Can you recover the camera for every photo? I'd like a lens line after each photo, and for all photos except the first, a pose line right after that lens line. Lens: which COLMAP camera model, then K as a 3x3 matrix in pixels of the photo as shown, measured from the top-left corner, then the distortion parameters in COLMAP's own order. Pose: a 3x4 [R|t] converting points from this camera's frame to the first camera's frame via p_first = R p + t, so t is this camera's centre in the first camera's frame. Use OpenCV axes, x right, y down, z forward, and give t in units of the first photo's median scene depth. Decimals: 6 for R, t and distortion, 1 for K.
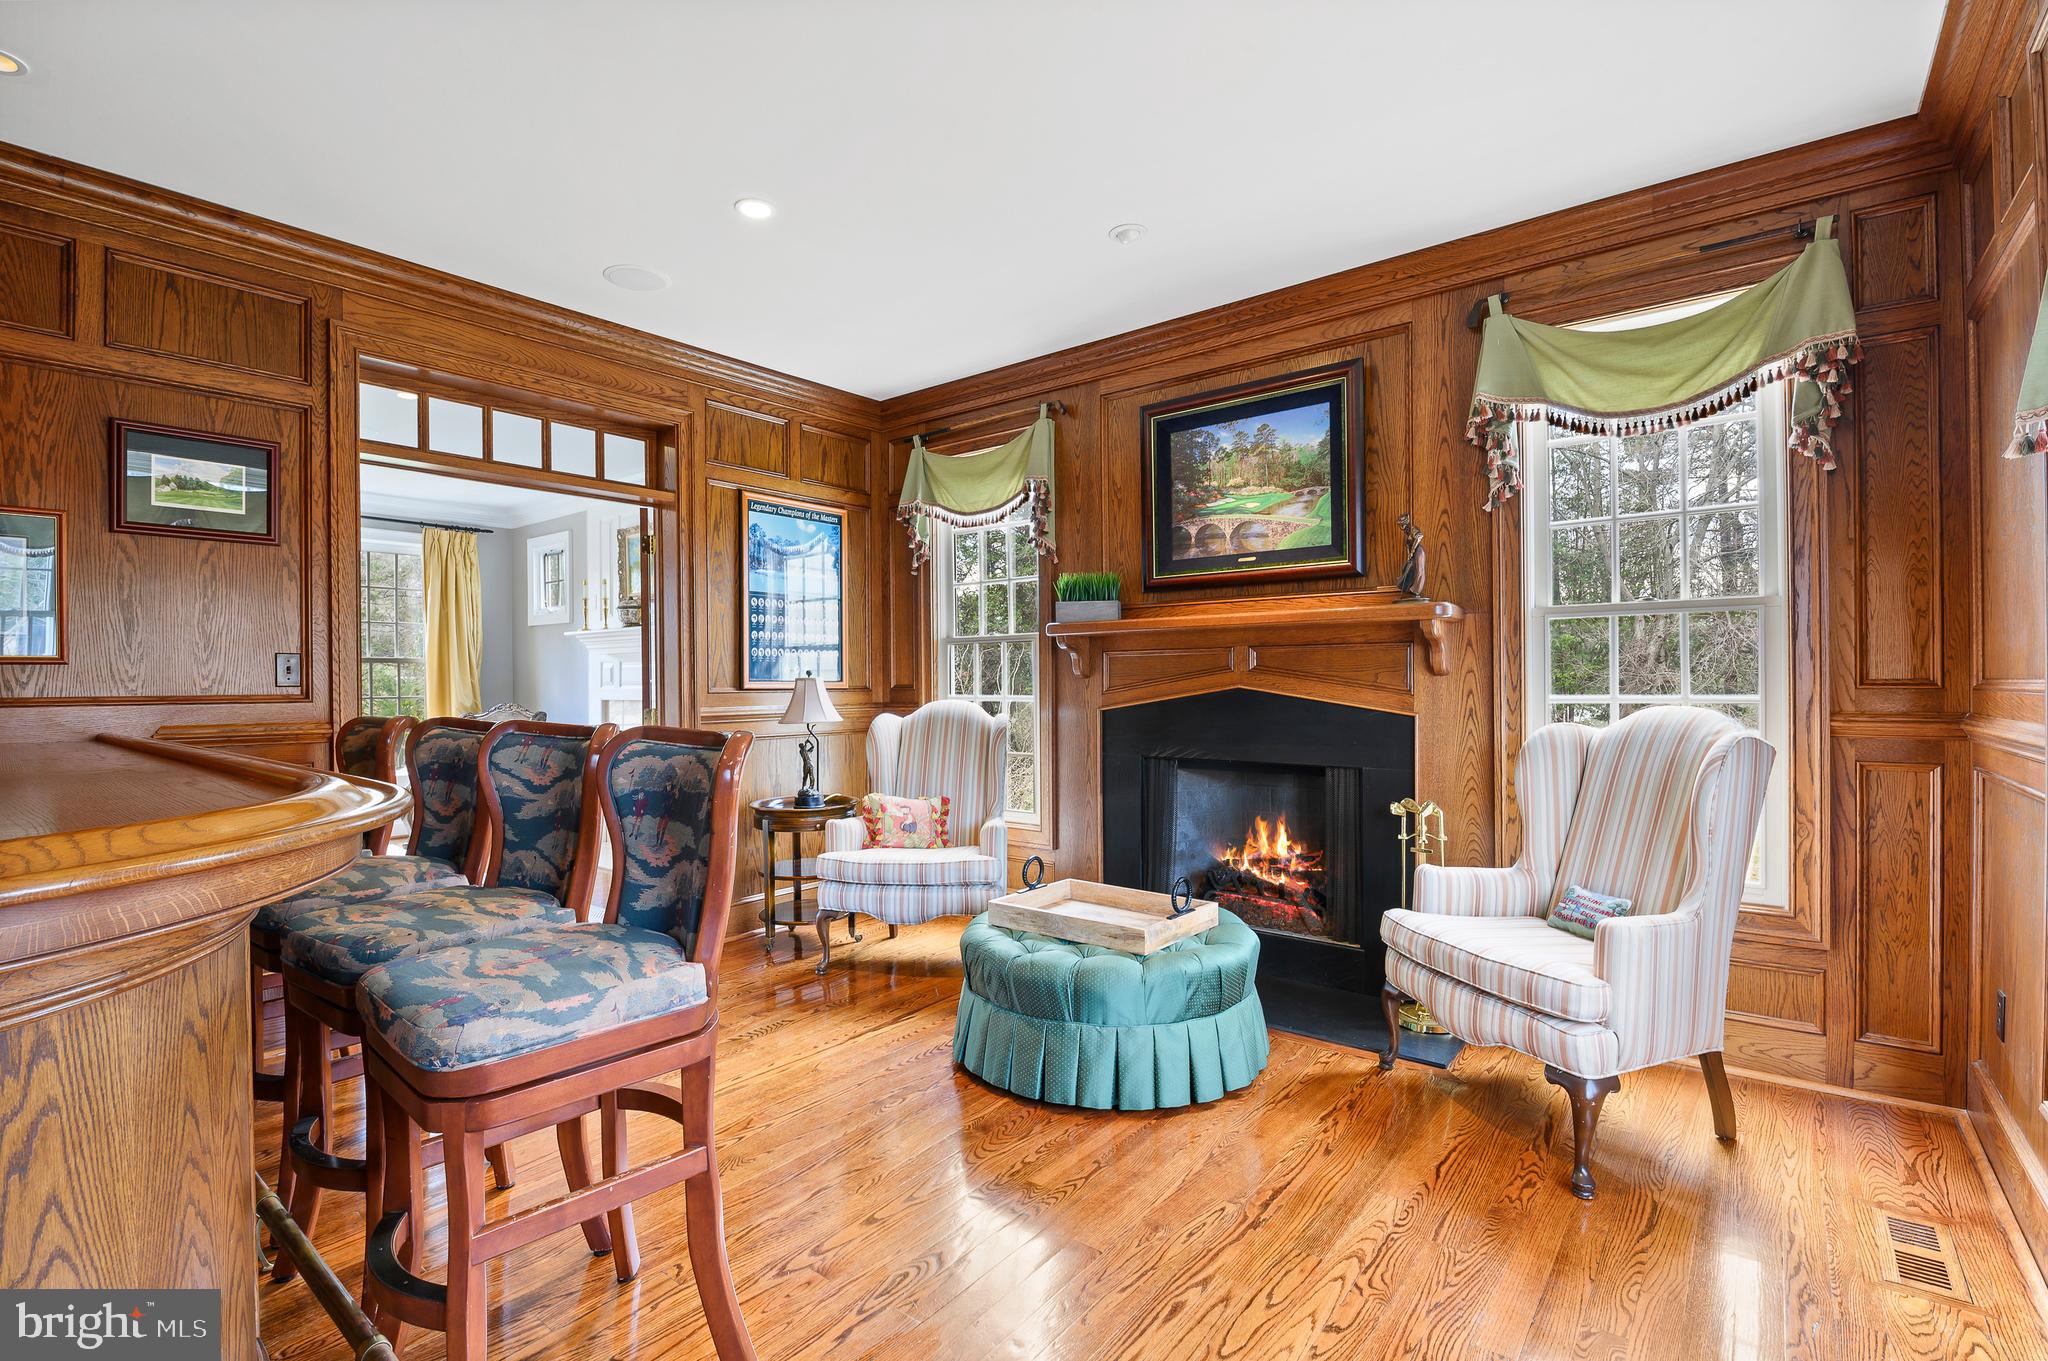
lens RADIAL K [[929.1, 0, 1024.6], [0, 929.1, 681.2], [0, 0, 1]] dist [-0.001317, -0.000108]
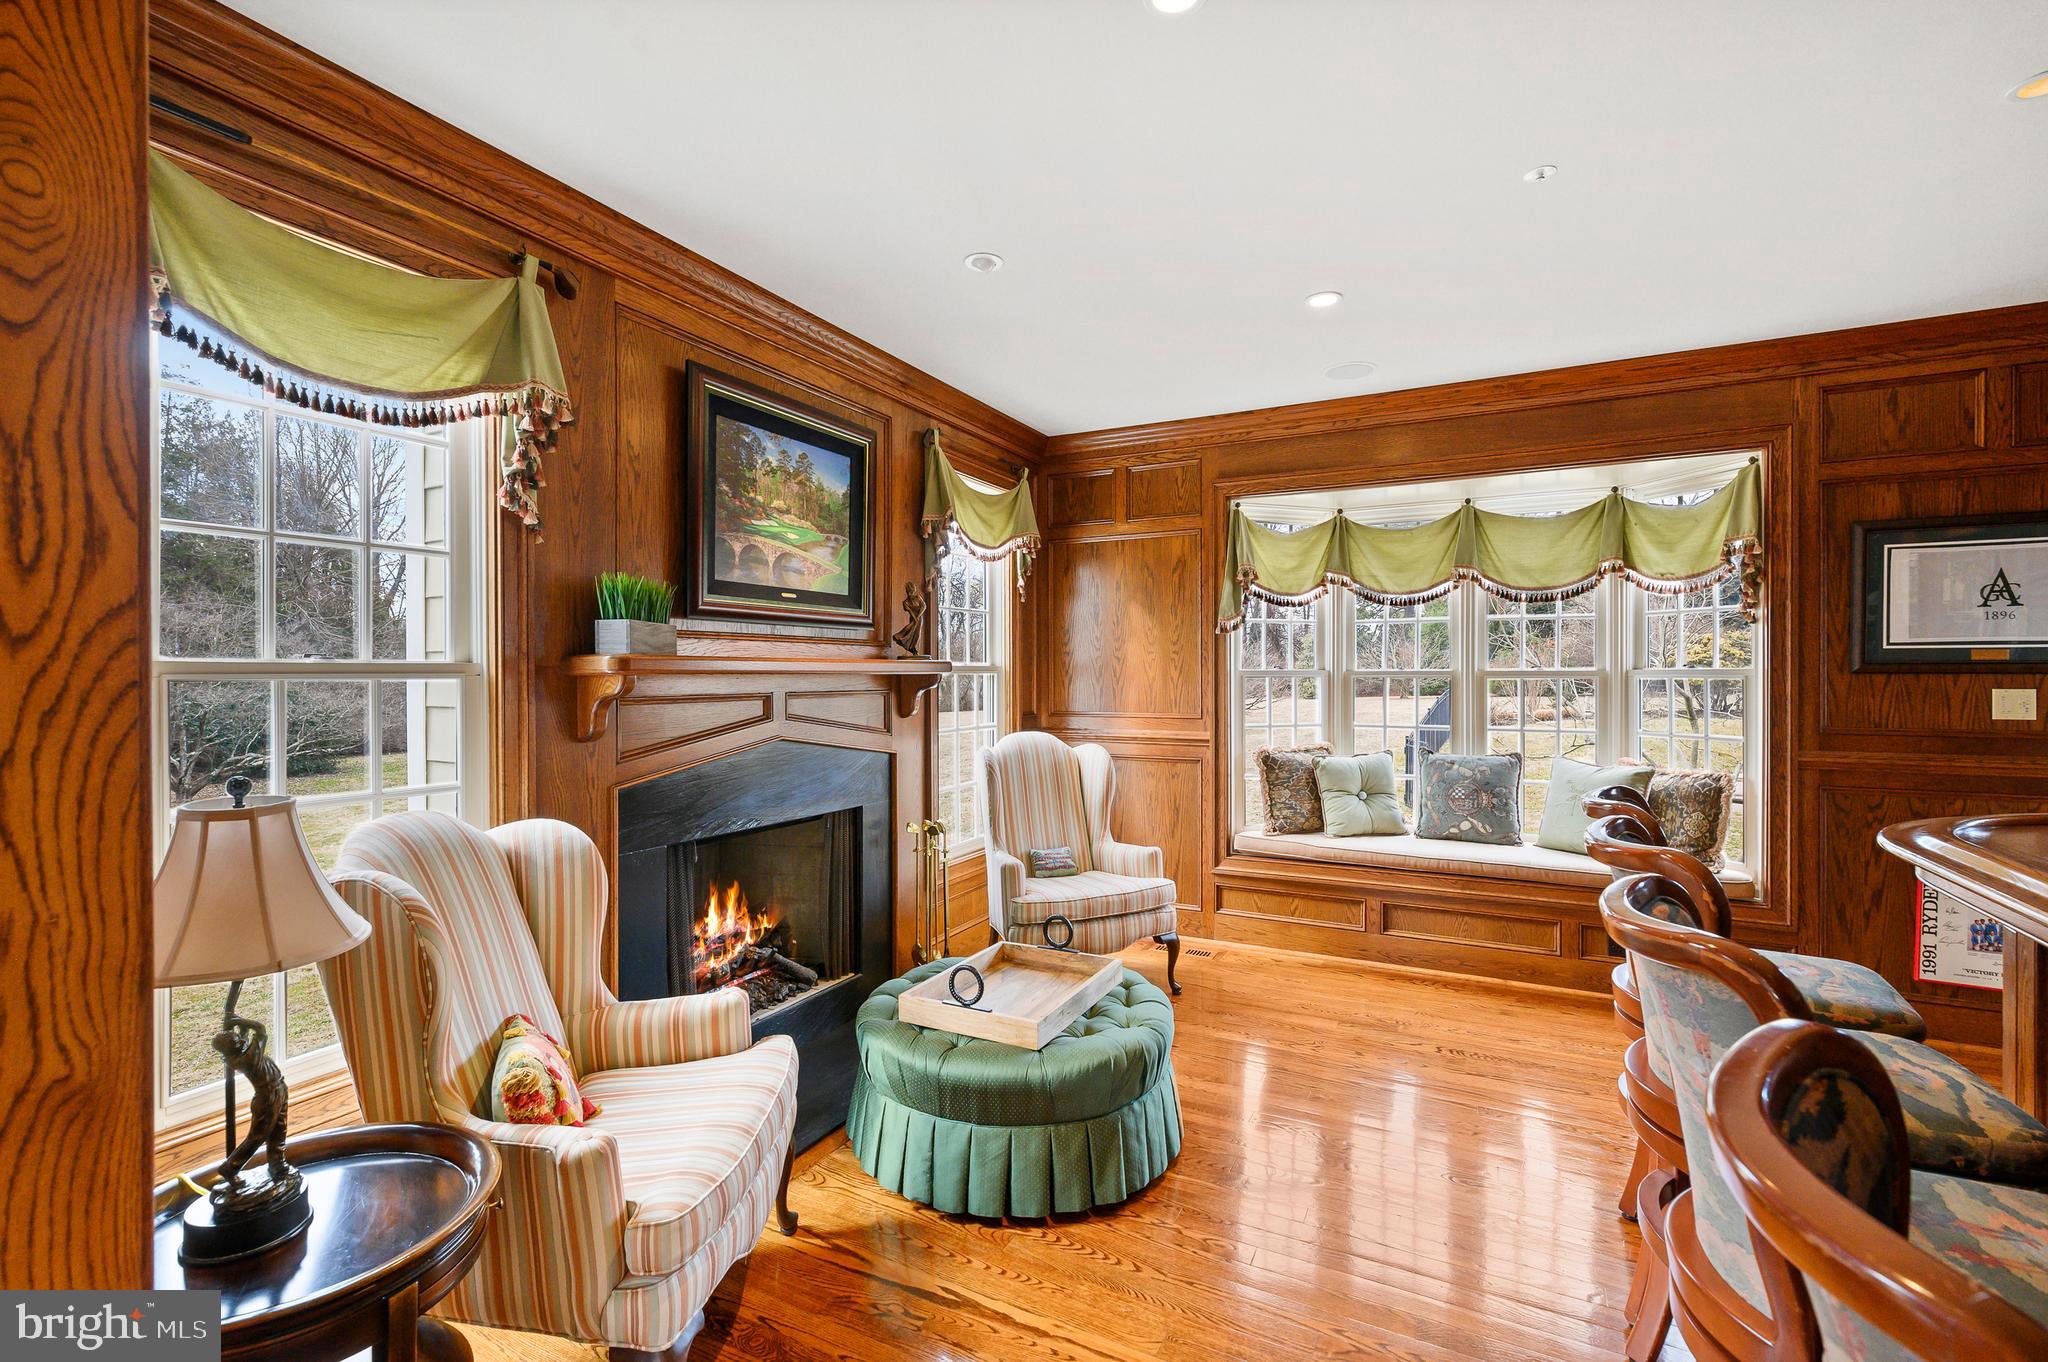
lens RADIAL K [[888.3, 0, 1027.6], [0, 888.3, 680.2], [0, 0, 1]] dist [-0.007019, 0.001603]
pose [[-0.175956, 0.004778, 0.984386, -0.634967], [0.006220, 0.999974, -0.003742, -0.044347], [-0.984378, 0.005465, -0.175981, 0.914497]]
